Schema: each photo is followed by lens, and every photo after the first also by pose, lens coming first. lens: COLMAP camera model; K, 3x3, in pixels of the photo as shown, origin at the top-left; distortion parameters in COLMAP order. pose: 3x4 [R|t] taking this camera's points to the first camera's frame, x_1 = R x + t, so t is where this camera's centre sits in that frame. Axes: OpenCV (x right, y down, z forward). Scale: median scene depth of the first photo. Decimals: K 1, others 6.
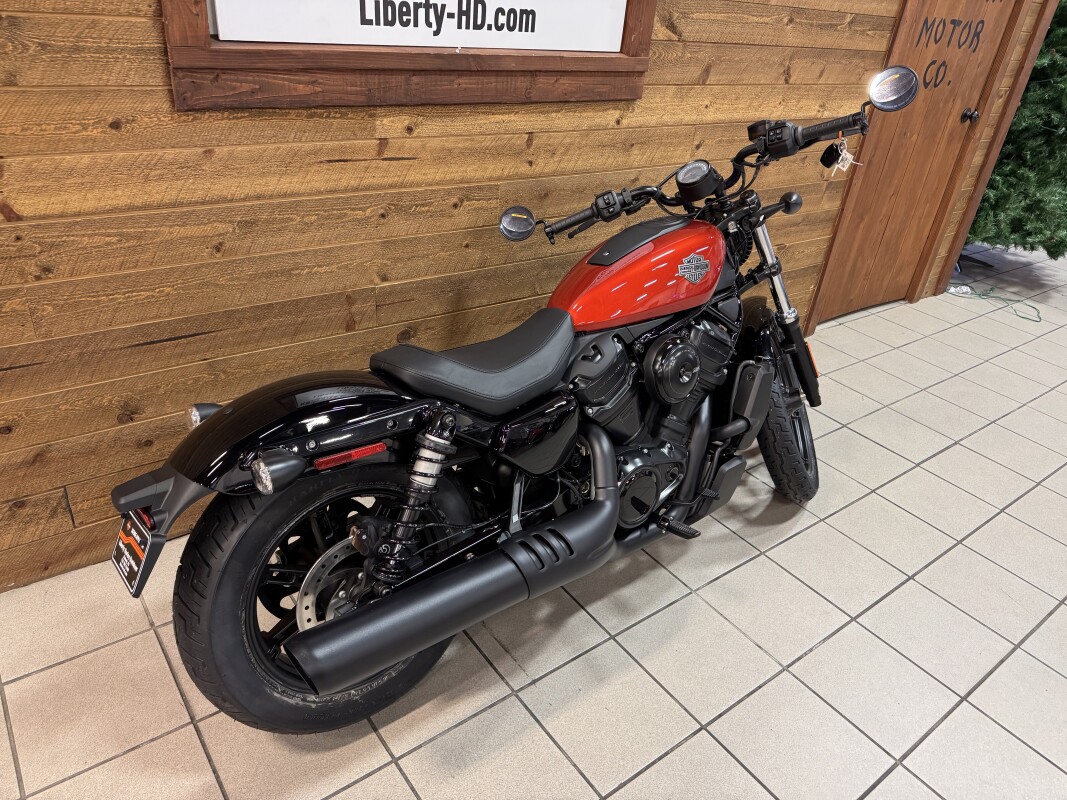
lens RADIAL K [[763.8, 0, 547.9], [0, 763.8, 401.6], [0, 0, 1]] dist [0.077716, -0.074355]
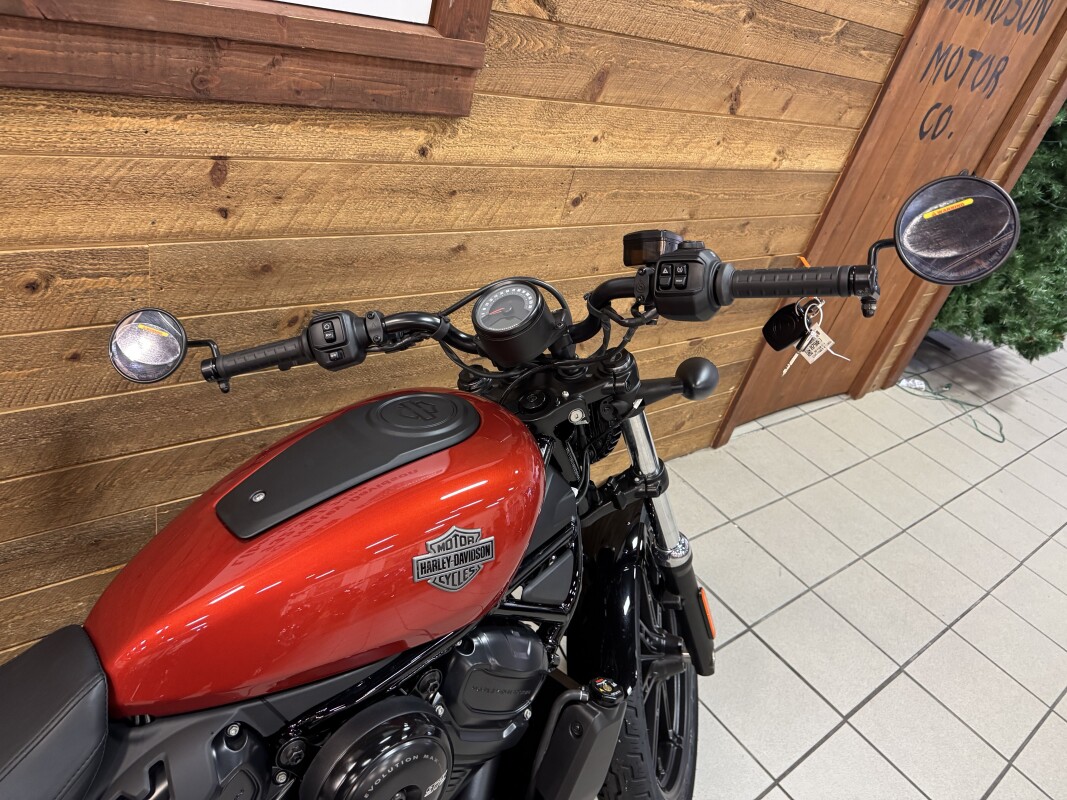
lens RADIAL K [[762.6, 0, 533.5], [0, 762.6, 400.0], [0, 0, 1]] dist [0.066774, -0.080180]
pose [[0.989352, 0.119967, 0.082402, 0.162936], [-0.124168, 0.991105, 0.047879, -0.249711], [-0.075925, -0.057601, 0.995448, 0.490634]]
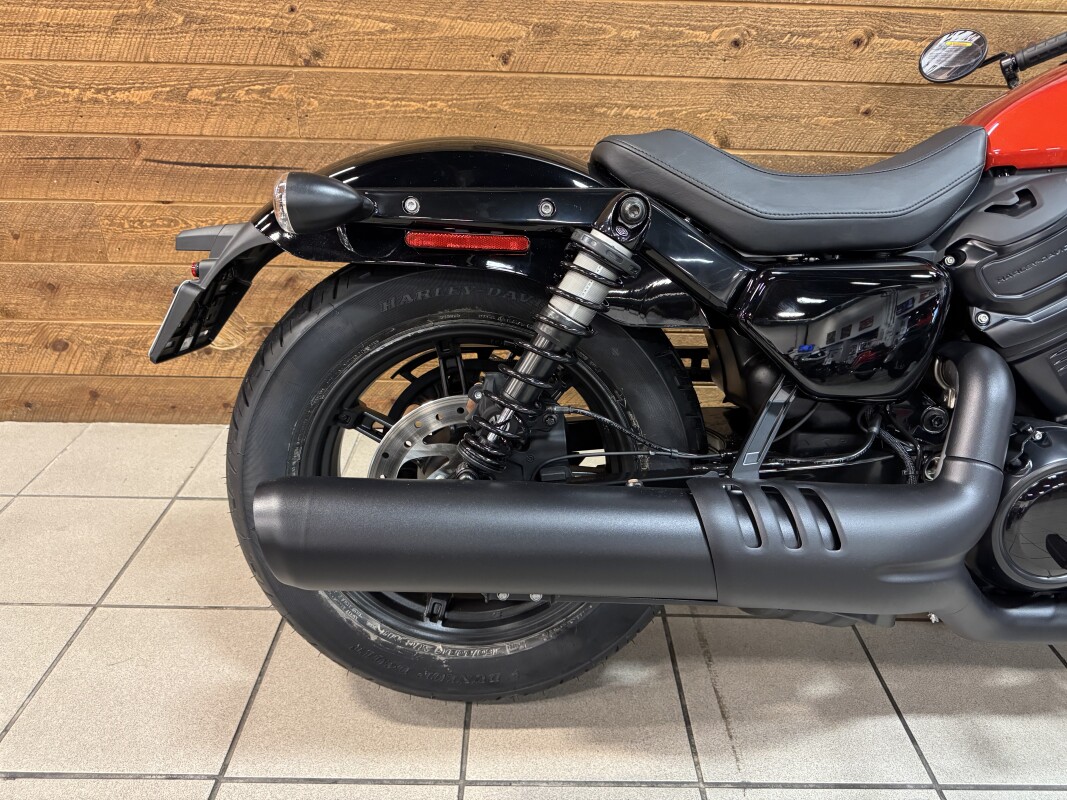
lens RADIAL K [[787.2, 0, 533.5], [0, 787.2, 400.0], [0, 0, 1]] dist [0.004442, -0.001015]
pose [[0.795994, 0.198781, -0.571734, 0.105589], [-0.252272, 0.967543, -0.014828, 0.121093], [0.550229, 0.156036, 0.820305, 0.347057]]
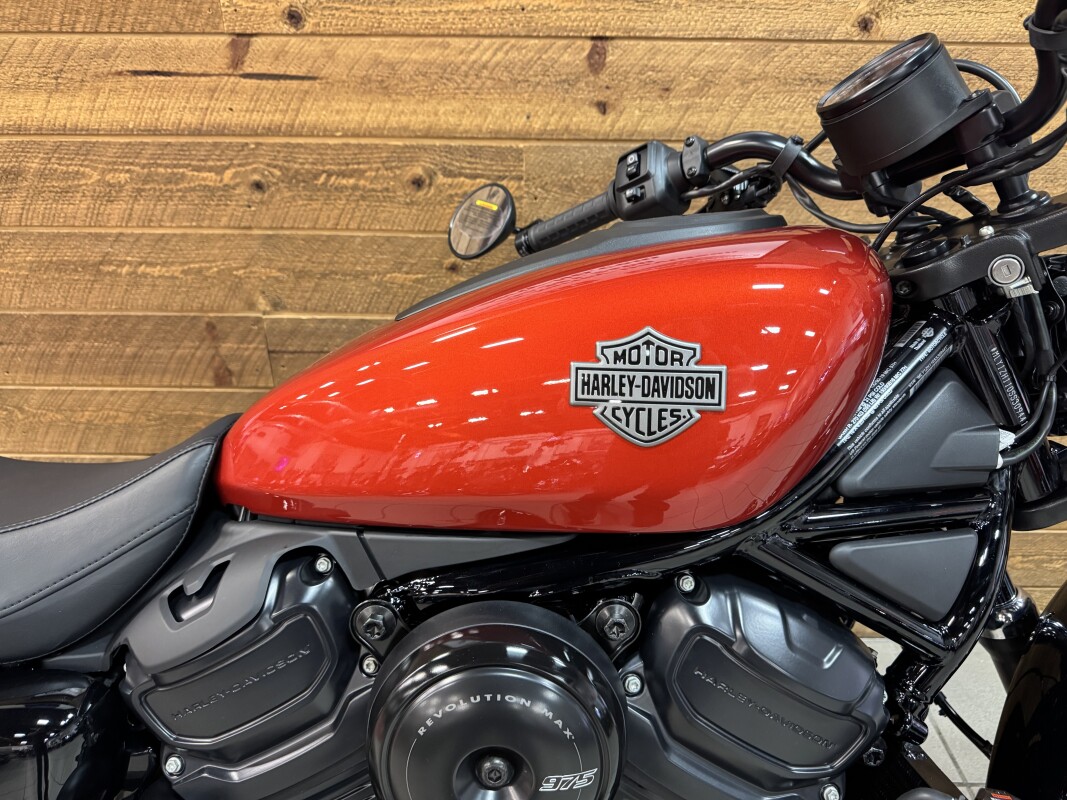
lens RADIAL K [[785.4, 0, 534.8], [0, 785.4, 403.6], [0, 0, 1]] dist [-0.007938, -0.005934]
pose [[0.774961, 0.201278, -0.599101, 0.275228], [-0.250024, 0.968238, 0.001878, -0.137909], [0.580450, 0.148334, 0.800671, 0.664997]]
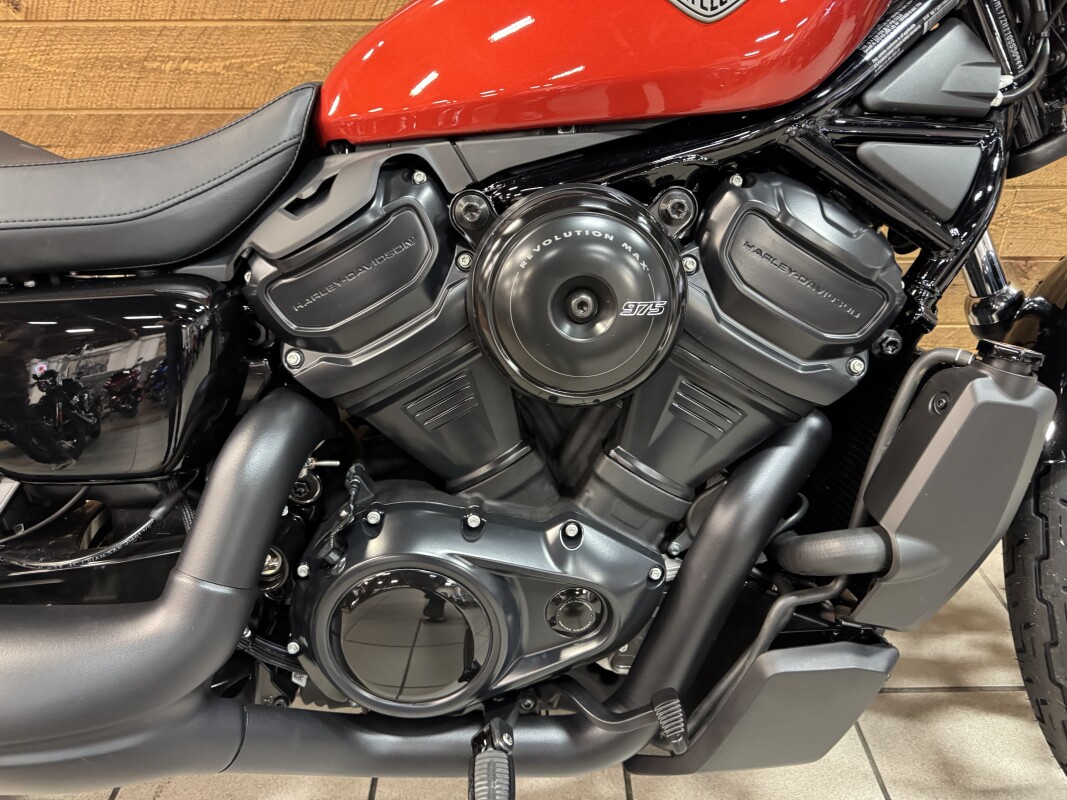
lens RADIAL K [[776.3, 0, 538.1], [0, 776.3, 398.3], [0, 0, 1]] dist [-0.005819, -0.003687]
pose [[0.793486, 0.219302, -0.567703, 0.297359], [-0.230884, 0.971558, 0.052601, -0.012211], [0.563092, 0.089335, 0.821551, 0.631077]]
